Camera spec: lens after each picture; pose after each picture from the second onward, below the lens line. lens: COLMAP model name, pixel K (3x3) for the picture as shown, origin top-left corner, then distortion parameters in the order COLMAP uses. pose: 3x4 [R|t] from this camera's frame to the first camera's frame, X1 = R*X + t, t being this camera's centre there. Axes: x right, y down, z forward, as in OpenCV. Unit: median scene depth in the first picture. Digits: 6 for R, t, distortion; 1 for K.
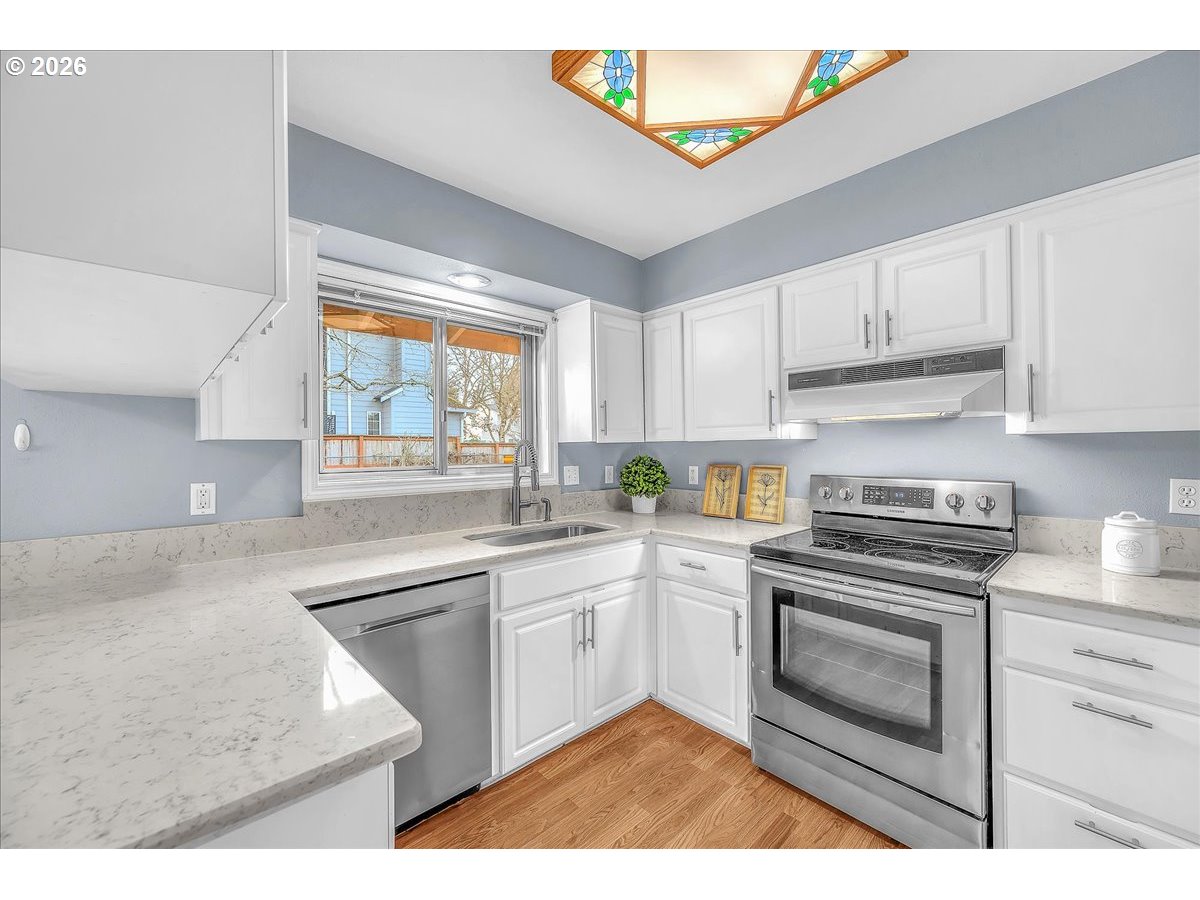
lens RADIAL K [[486.4, 0, 597.4], [0, 486.4, 437.9], [0, 0, 1]] dist [-0.001473, -0.000181]
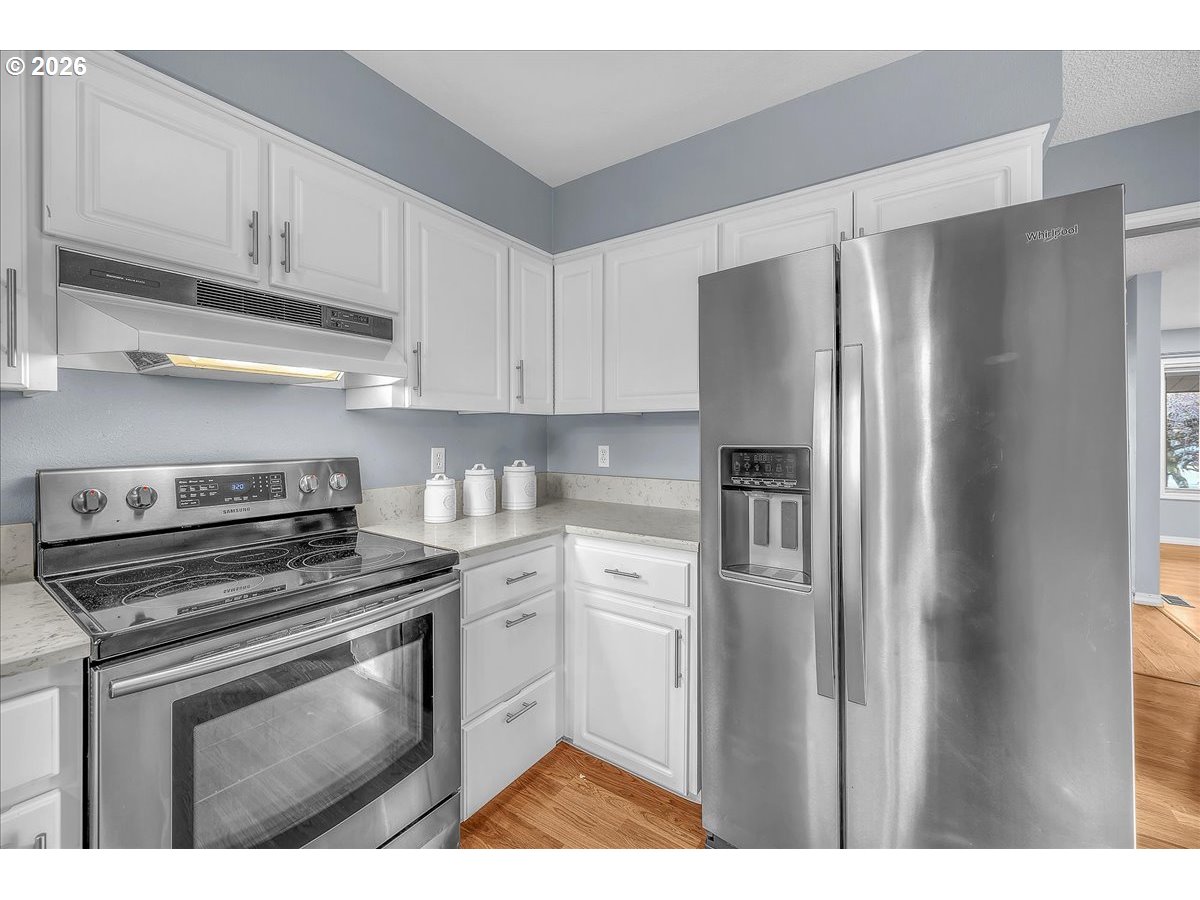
lens RADIAL K [[486.4, 0, 597.4], [0, 486.4, 437.9], [0, 0, 1]] dist [-0.001473, -0.000181]
pose [[-0.221127, 0.007734, 0.975214, -0.168878], [-0.010742, 0.999889, -0.010366, 0.048095], [-0.975186, -0.012768, -0.221019, 0.634914]]
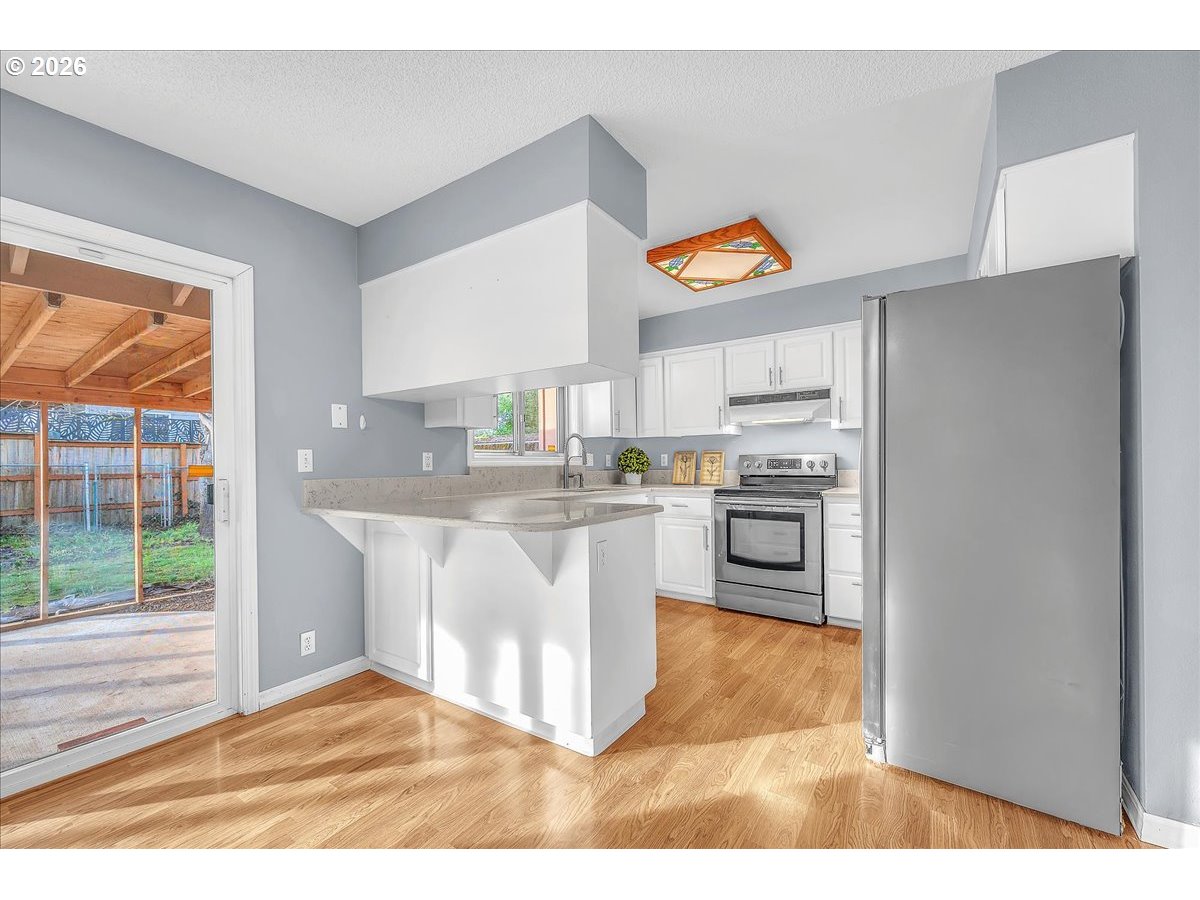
lens RADIAL K [[516.5, 0, 600.0], [0, 516.5, 450.0], [0, 0, 1]] dist [-0.000339, -0.000020]
pose [[0.973131, 0.002618, 0.230235, -0.526205], [-0.000437, 0.999955, -0.009526, 0.083783], [-0.230250, 0.009170, 0.973088, -0.765152]]
